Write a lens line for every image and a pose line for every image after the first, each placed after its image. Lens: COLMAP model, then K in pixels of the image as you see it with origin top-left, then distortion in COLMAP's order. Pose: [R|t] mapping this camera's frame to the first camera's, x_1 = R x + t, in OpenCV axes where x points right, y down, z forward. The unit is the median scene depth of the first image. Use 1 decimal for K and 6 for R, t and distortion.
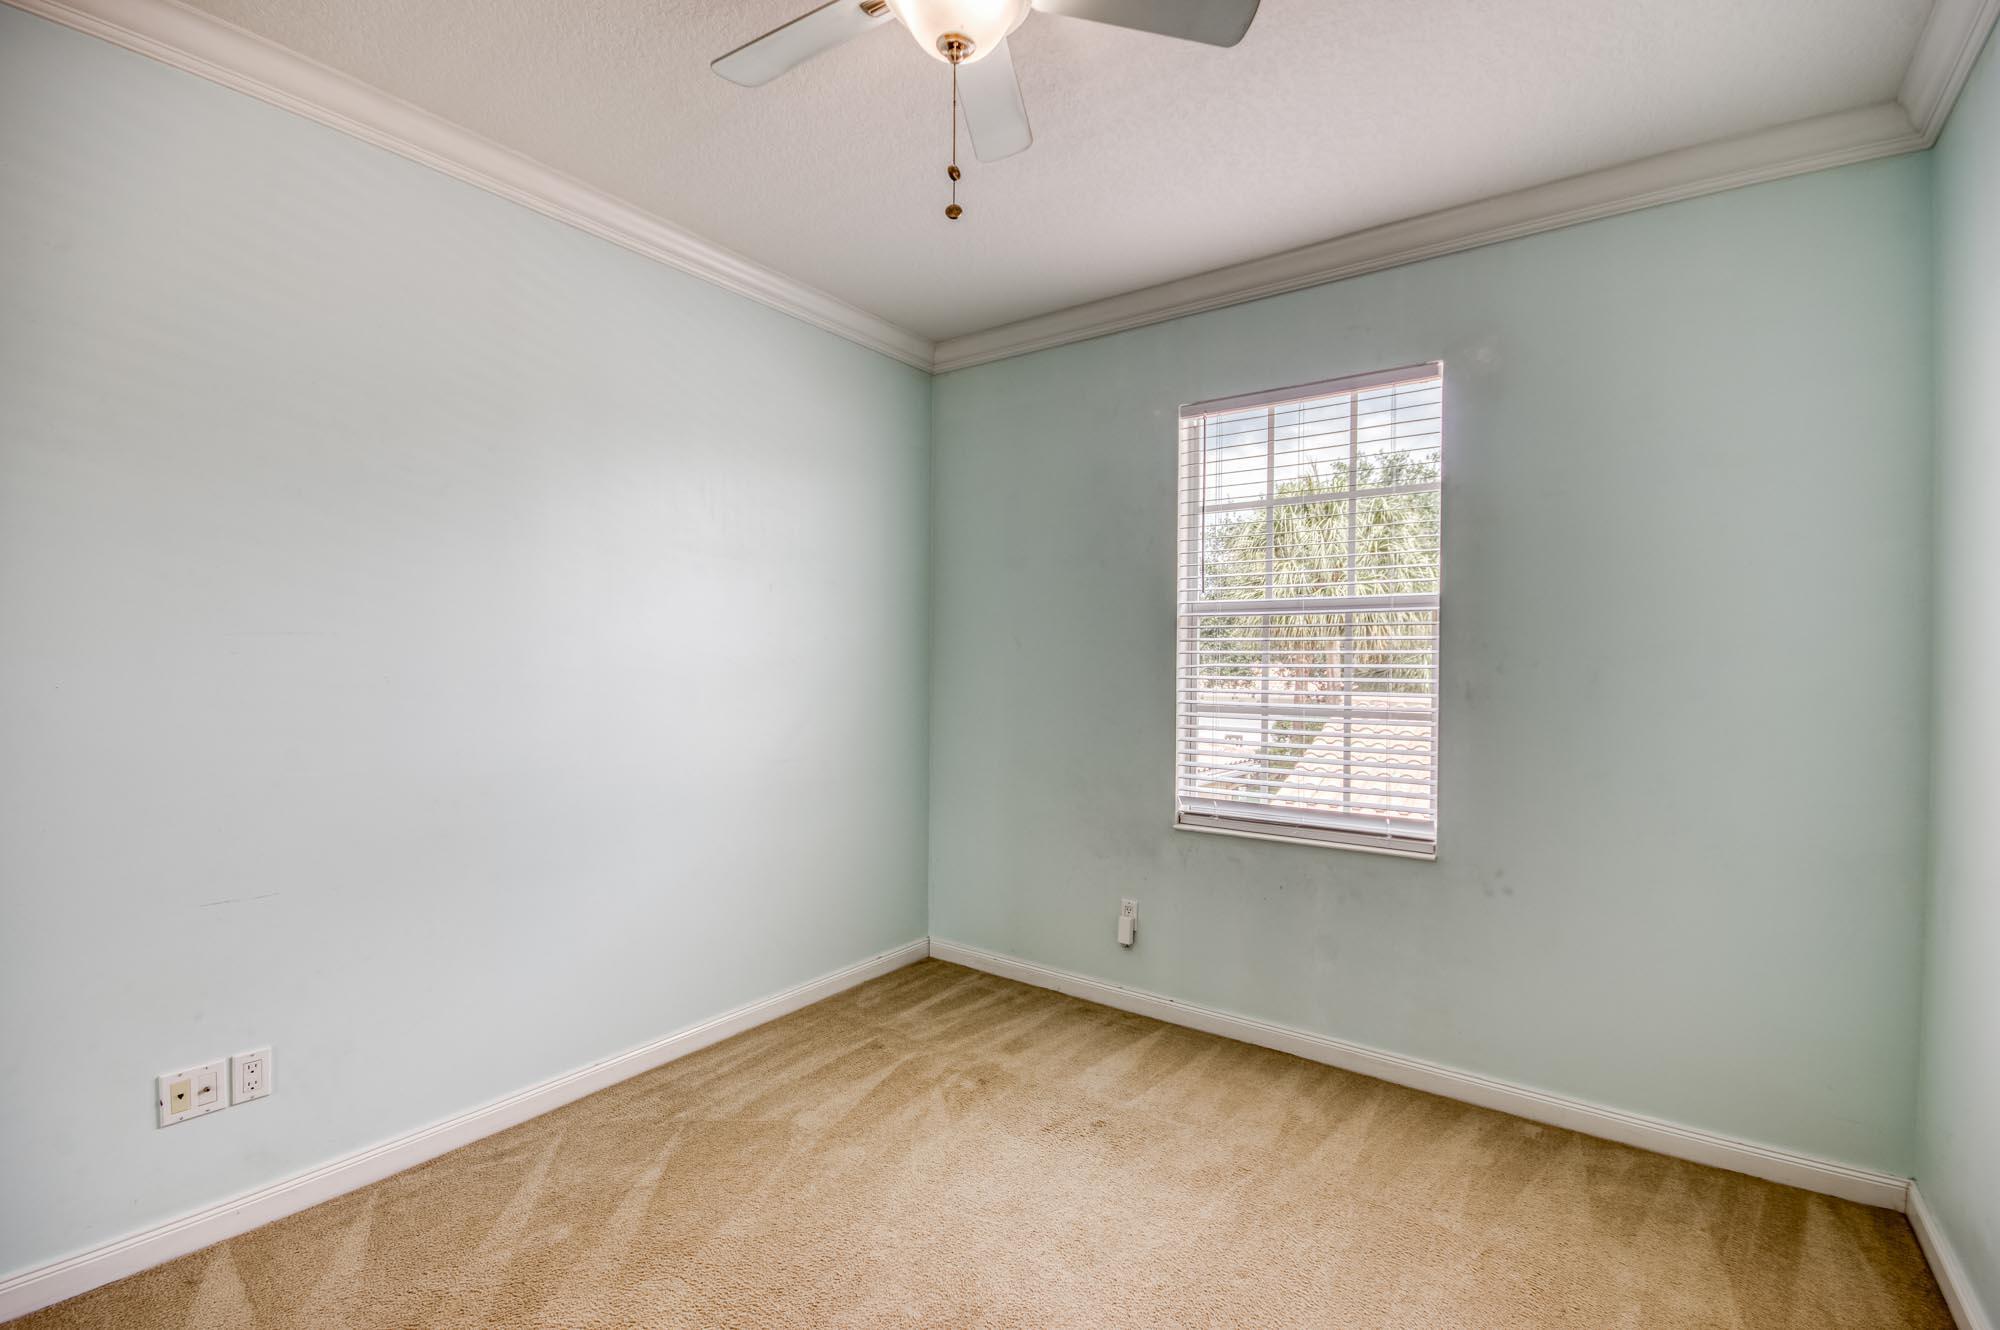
lens RADIAL K [[882.5, 0, 1032.5], [0, 882.5, 673.8], [0, 0, 1]] dist [0.001630, -0.011313]
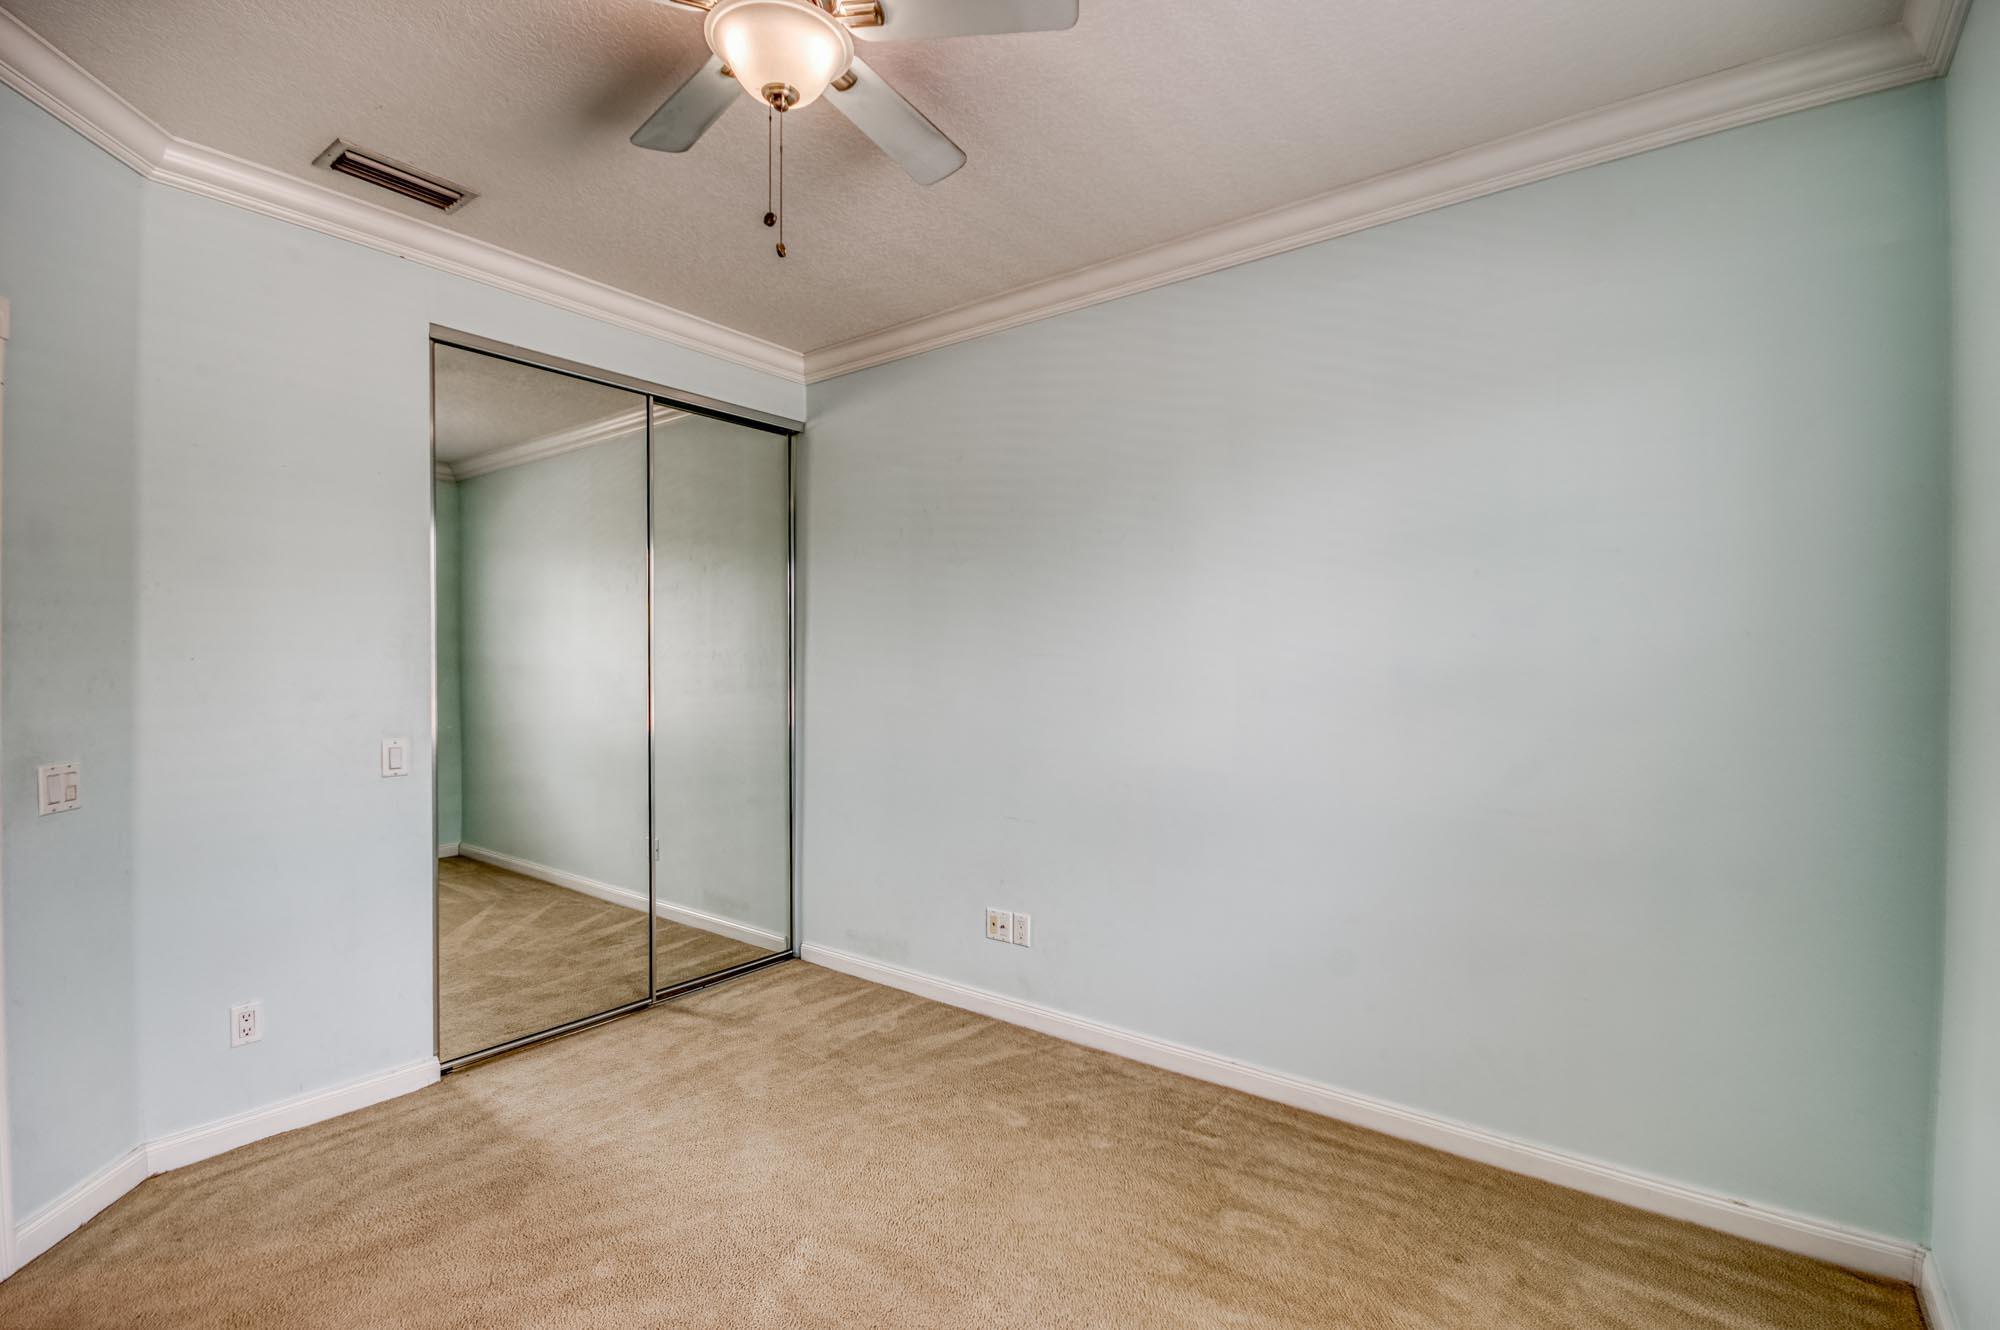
lens RADIAL K [[893.7, 0, 1001.0], [0, 893.7, 682.4], [0, 0, 1]] dist [-0.001749, -0.013850]
pose [[-0.043637, 0.013333, -0.998959, 0.402988], [-0.014917, 0.999791, 0.013995, -0.012142], [0.998936, 0.015512, -0.043429, 0.545274]]
